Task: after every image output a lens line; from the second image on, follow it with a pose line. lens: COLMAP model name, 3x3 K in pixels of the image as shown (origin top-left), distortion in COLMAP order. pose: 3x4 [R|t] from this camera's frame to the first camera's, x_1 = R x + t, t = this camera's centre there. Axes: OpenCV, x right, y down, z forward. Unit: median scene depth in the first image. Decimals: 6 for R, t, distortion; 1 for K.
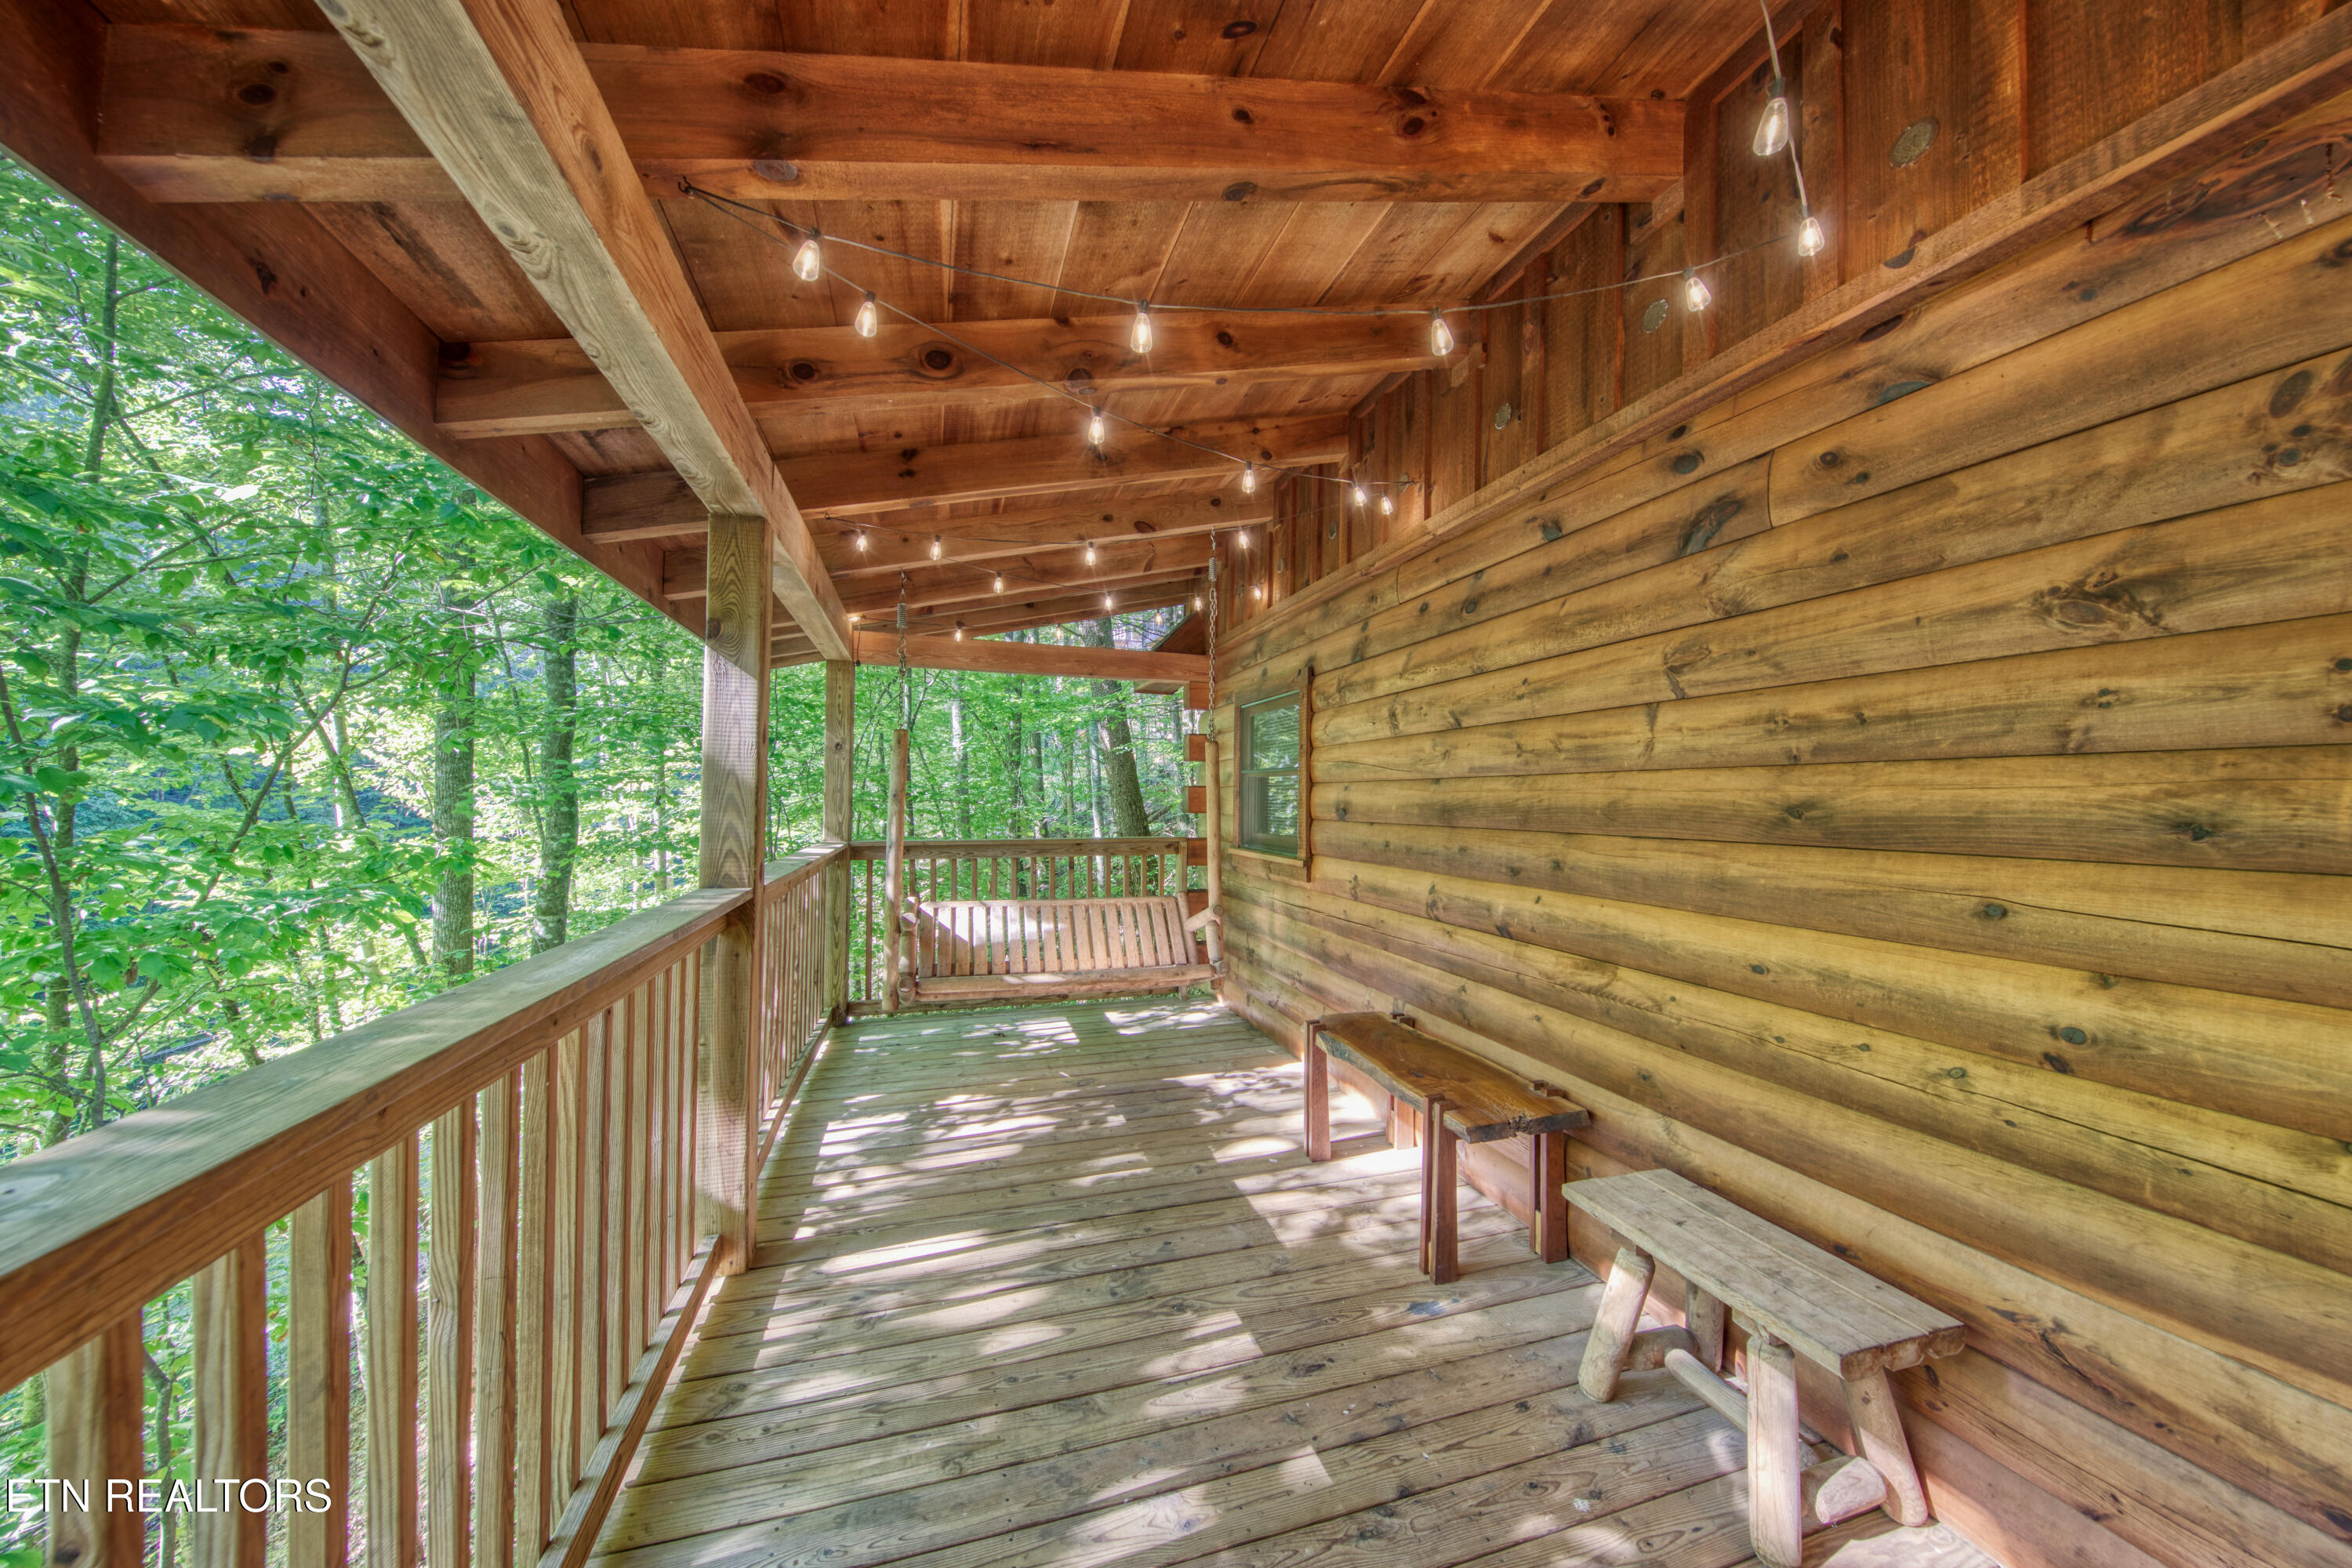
lens RADIAL K [[784.0, 0, 1176.6], [0, 784.0, 791.5], [0, 0, 1]] dist [0.000563, -0.001542]
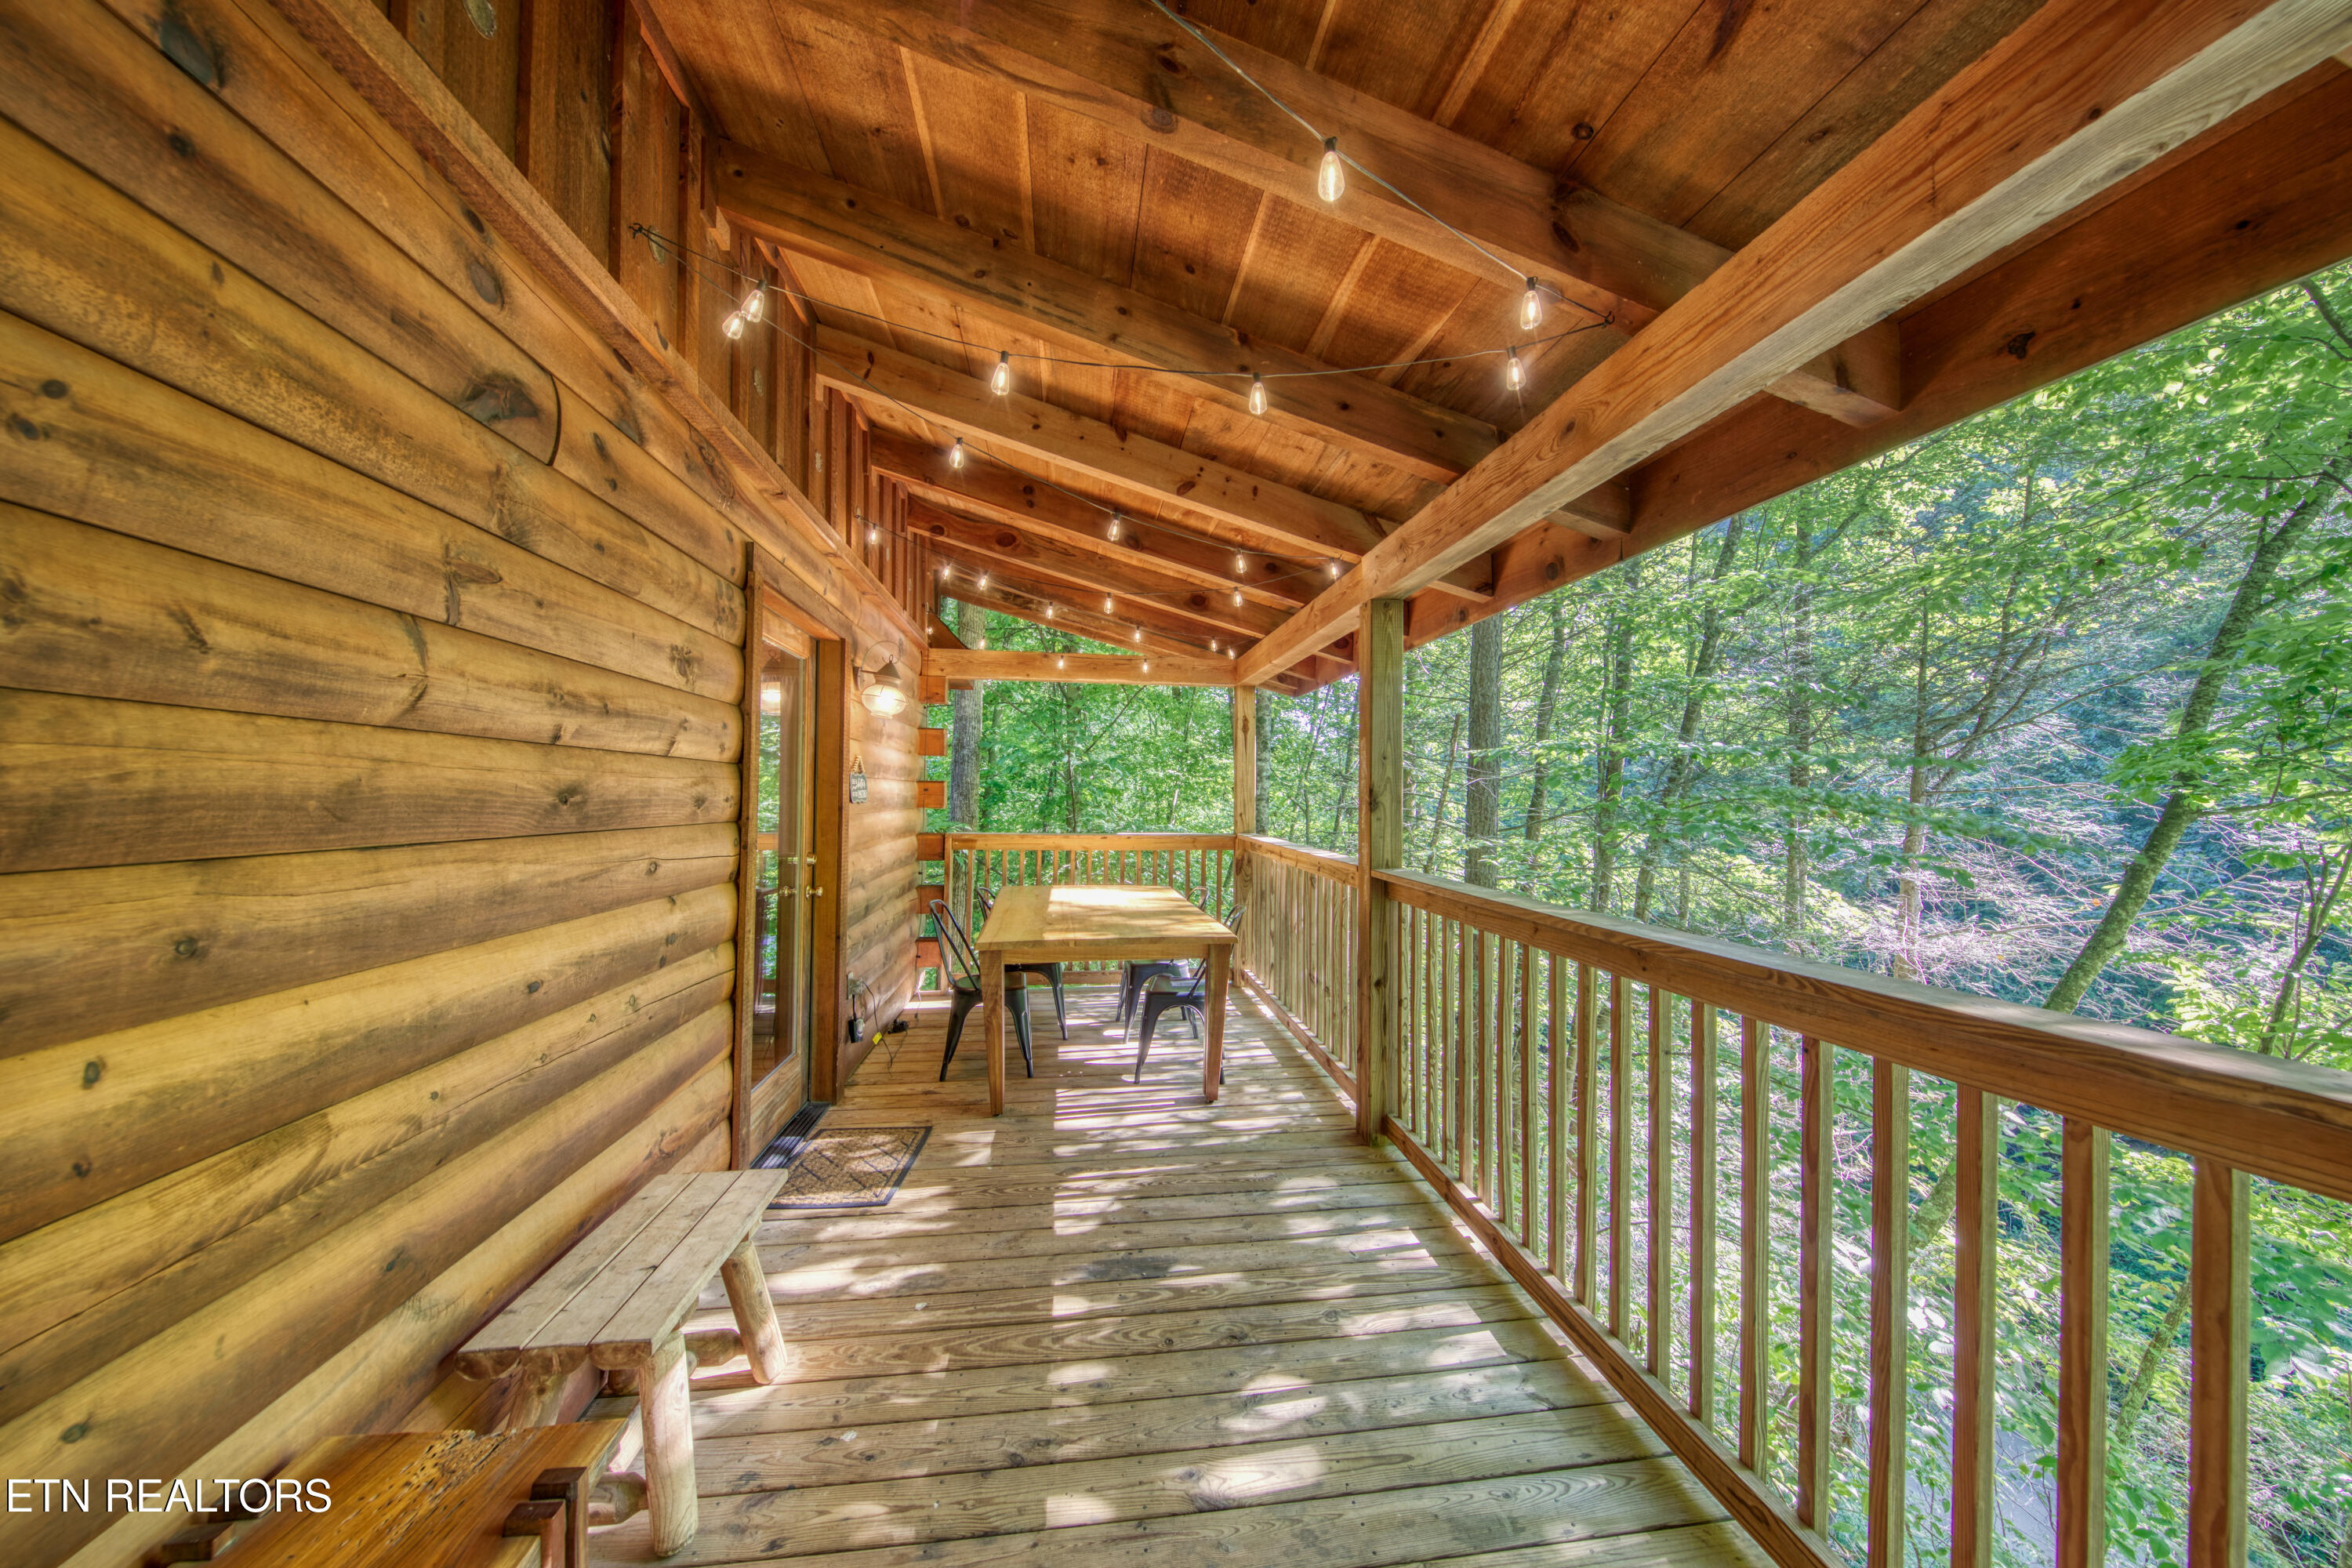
lens RADIAL K [[784.0, 0, 1182.4], [0, 784.0, 799.6], [0, 0, 1]] dist [0.000563, -0.001542]
pose [[-0.987467, -0.024549, 0.155902, -0.055626], [-0.026370, 0.999606, -0.009620, 0.015359], [-0.155604, -0.013611, -0.987726, 1.499758]]
